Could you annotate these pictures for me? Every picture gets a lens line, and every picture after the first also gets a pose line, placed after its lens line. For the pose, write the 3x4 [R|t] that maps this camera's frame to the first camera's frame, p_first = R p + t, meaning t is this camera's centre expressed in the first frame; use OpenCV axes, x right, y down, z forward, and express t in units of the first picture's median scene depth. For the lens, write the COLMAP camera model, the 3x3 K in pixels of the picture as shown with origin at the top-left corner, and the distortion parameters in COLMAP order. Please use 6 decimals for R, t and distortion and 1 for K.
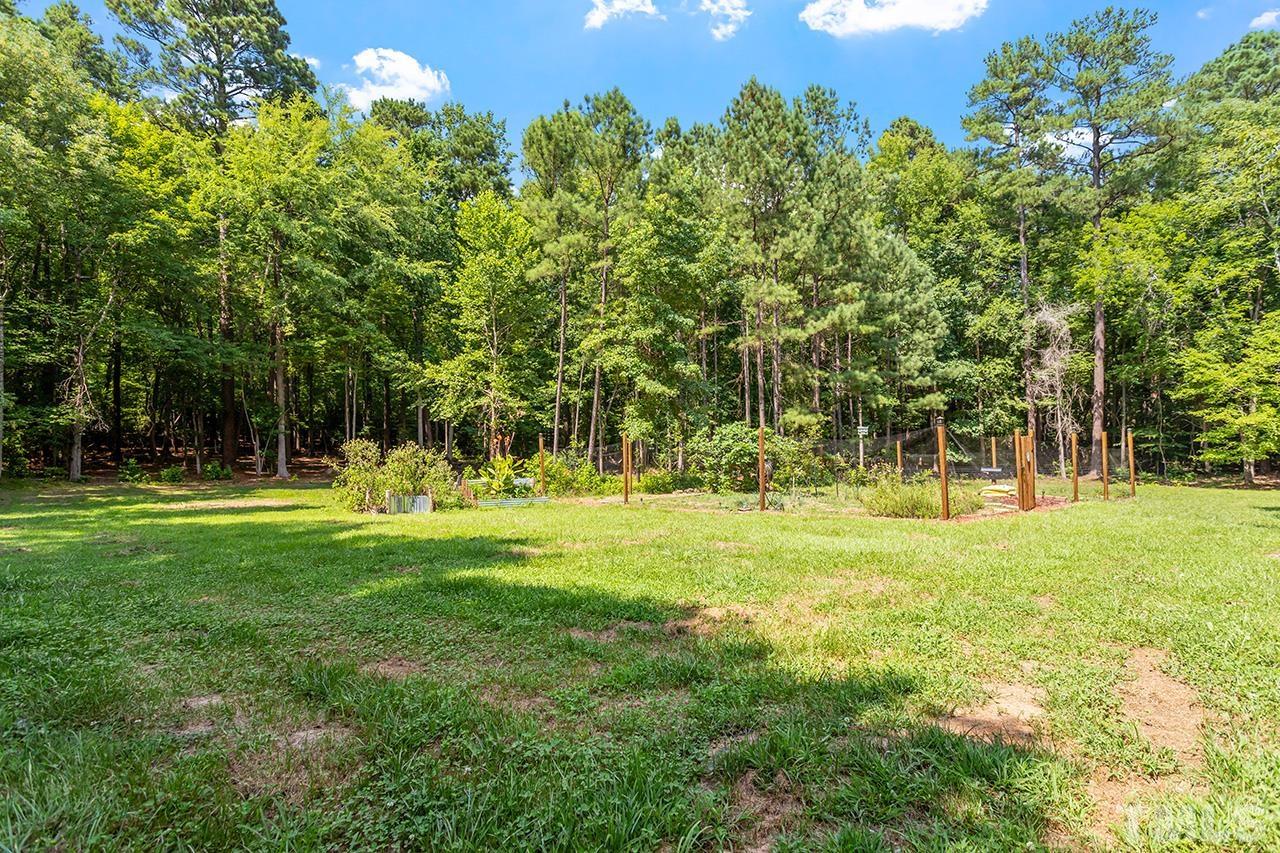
lens RADIAL K [[633.4, 0, 646.0], [0, 633.4, 430.4], [0, 0, 1]] dist [-0.041549, -0.000471]
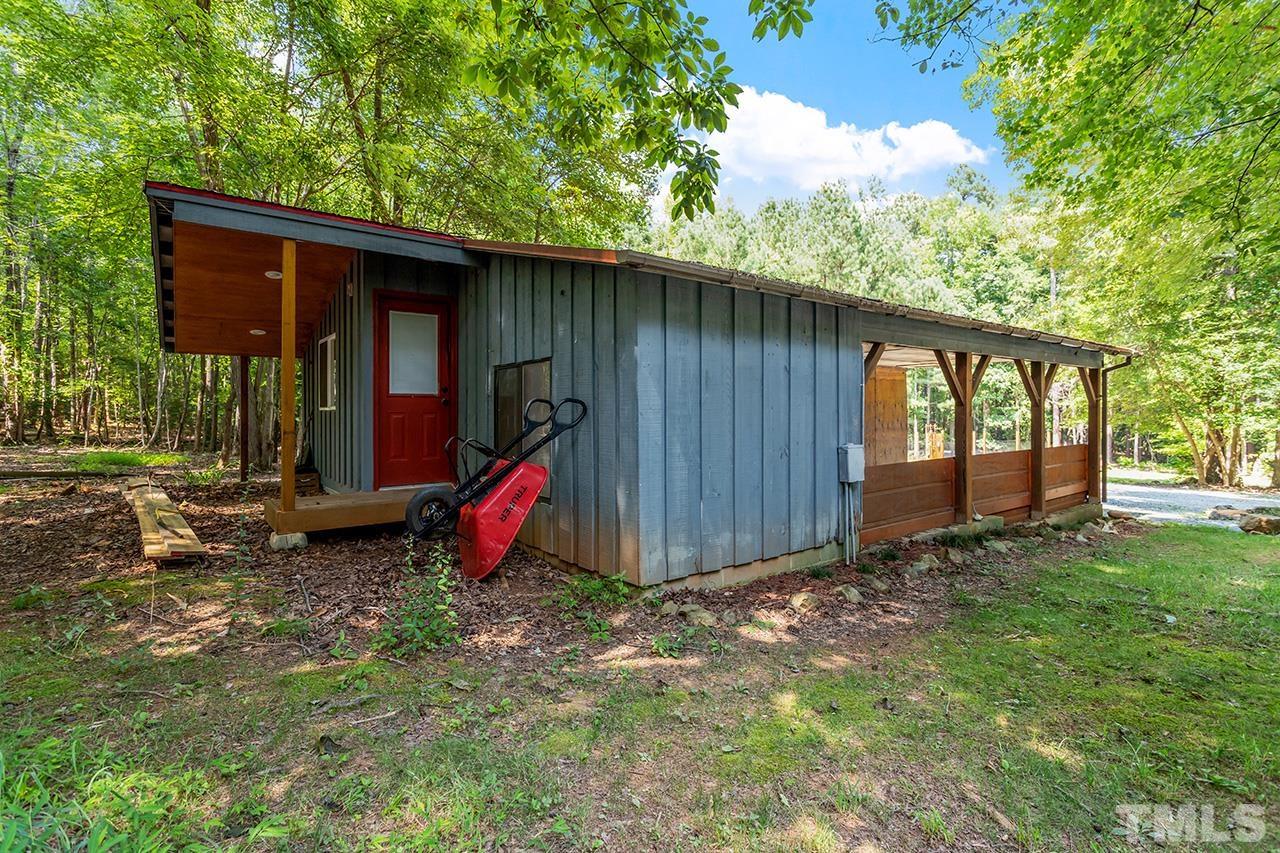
lens RADIAL K [[633.4, 0, 646.0], [0, 633.4, 430.4], [0, 0, 1]] dist [-0.041549, -0.000471]
pose [[0.988771, 0.030093, -0.146379, -0.012562], [-0.025524, 0.999130, 0.032990, -0.009587], [0.147244, -0.028884, 0.988678, -0.479158]]
